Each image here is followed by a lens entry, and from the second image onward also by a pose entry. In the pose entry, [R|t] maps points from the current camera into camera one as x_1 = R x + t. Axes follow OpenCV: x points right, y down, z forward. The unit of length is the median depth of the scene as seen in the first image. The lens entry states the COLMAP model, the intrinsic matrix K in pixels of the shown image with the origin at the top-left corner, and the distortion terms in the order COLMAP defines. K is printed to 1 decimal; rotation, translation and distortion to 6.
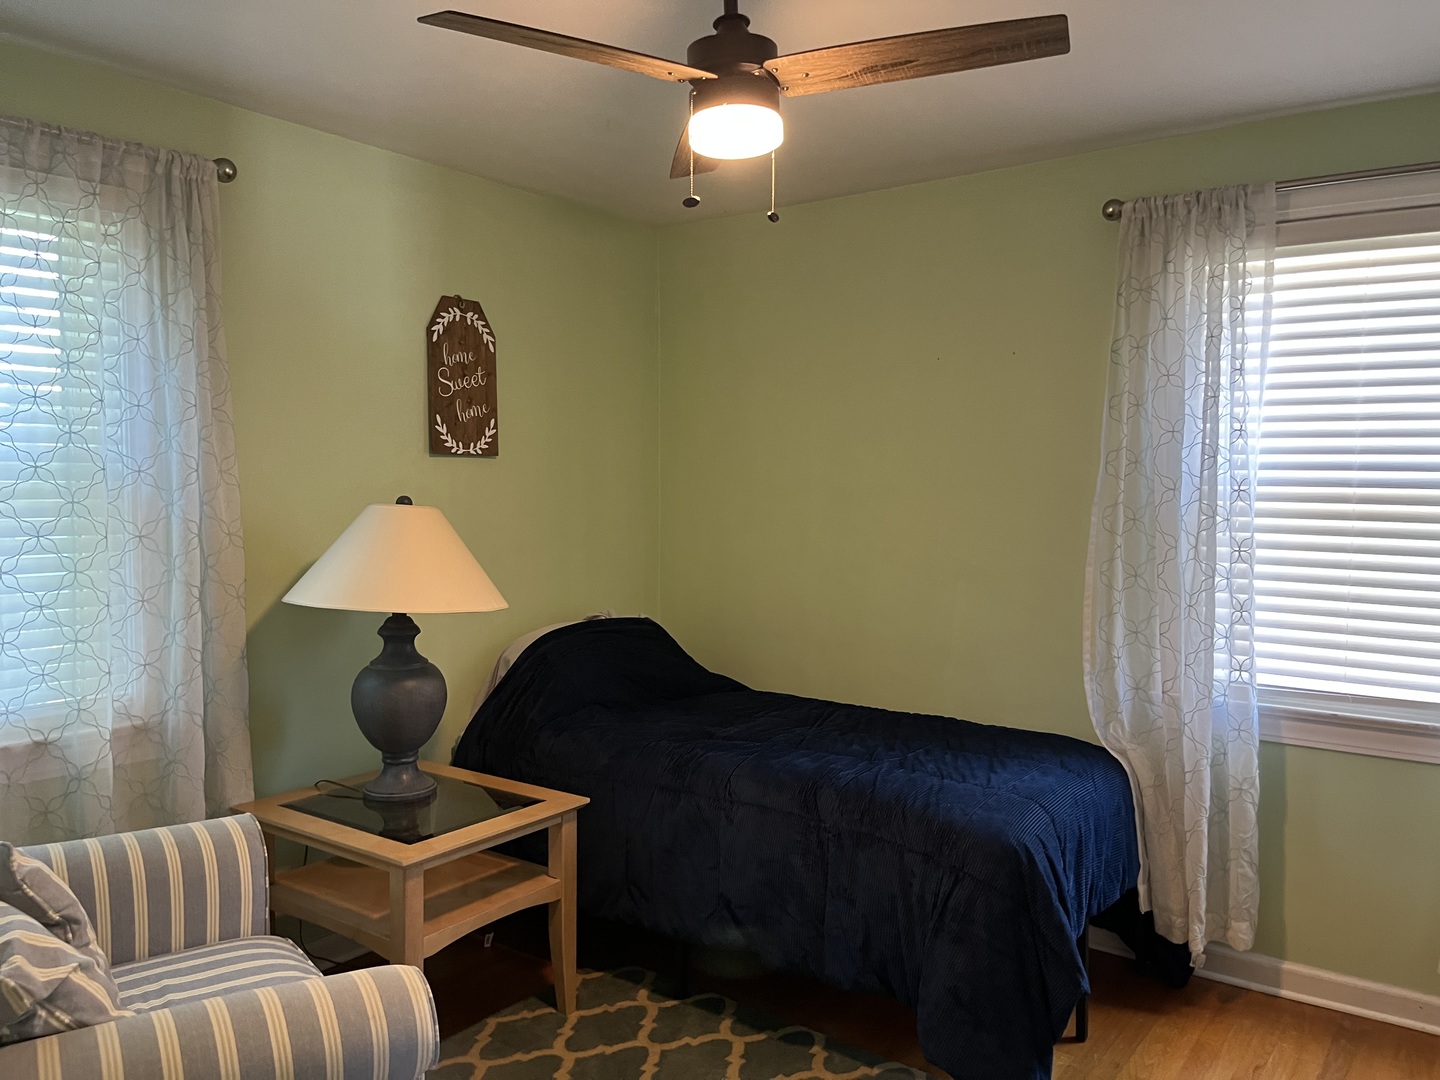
lens RADIAL K [[1089.9, 0, 716.9], [0, 1089.9, 548.5], [0, 0, 1]] dist [0.036598, -0.007691]
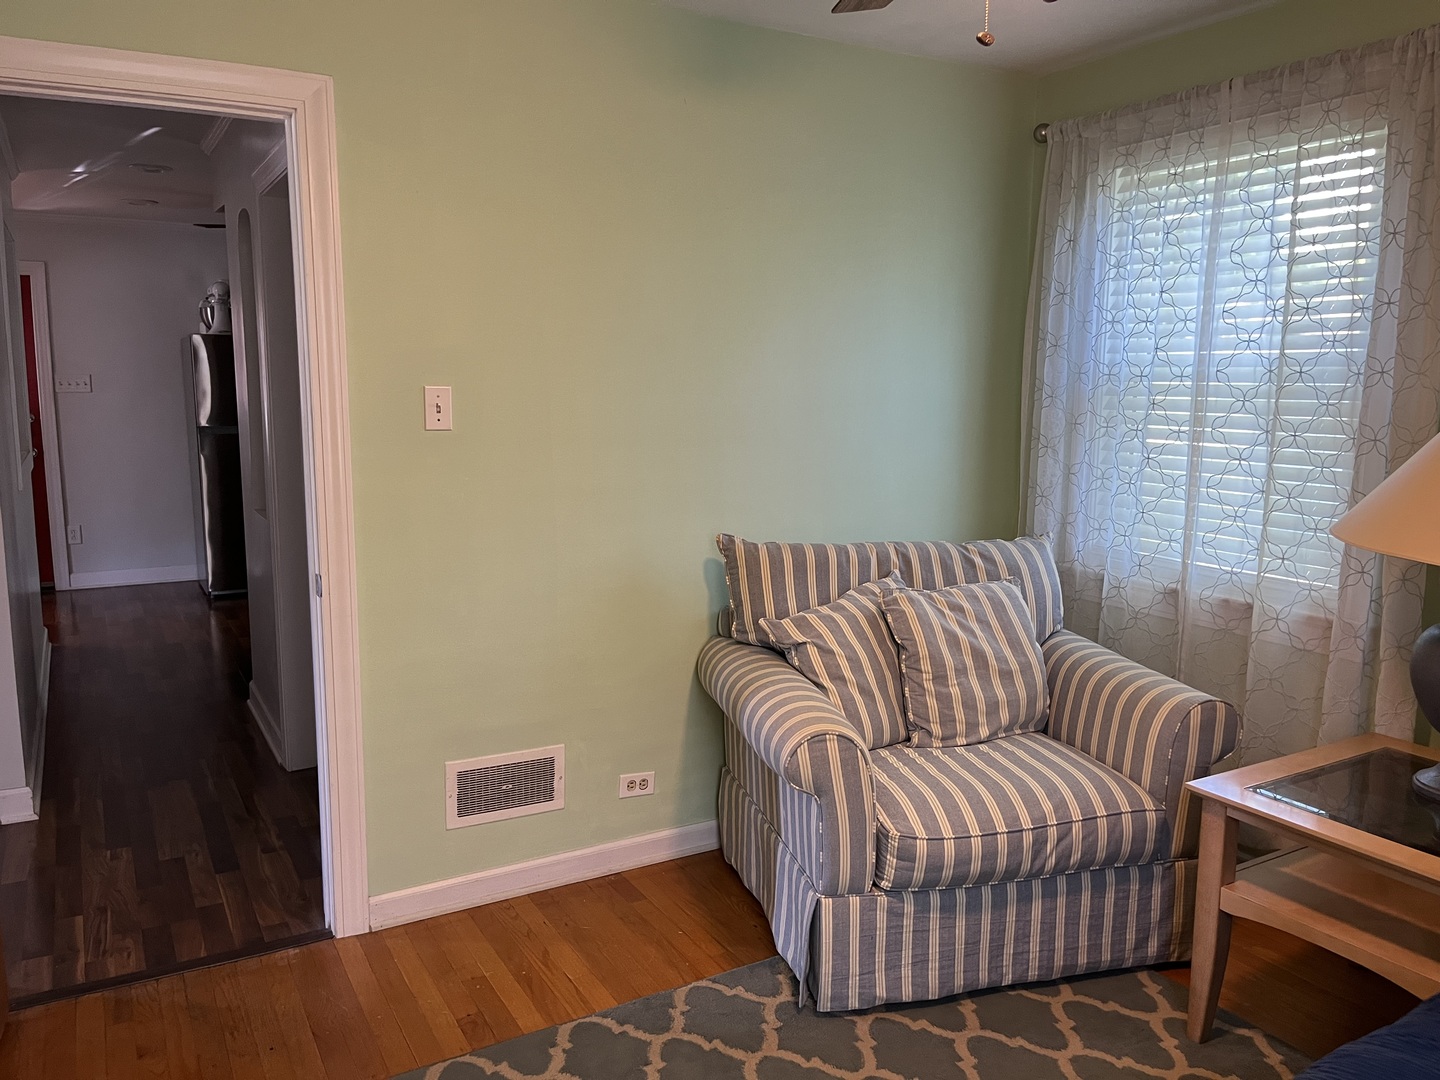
lens RADIAL K [[1089.9, 0, 716.9], [0, 1089.9, 548.5], [0, 0, 1]] dist [0.036598, -0.007691]
pose [[-0.383229, 0.134840, -0.913758, 0.678811], [-0.067624, 0.982536, 0.173351, -0.050890], [0.921175, 0.128225, -0.367418, 0.895396]]
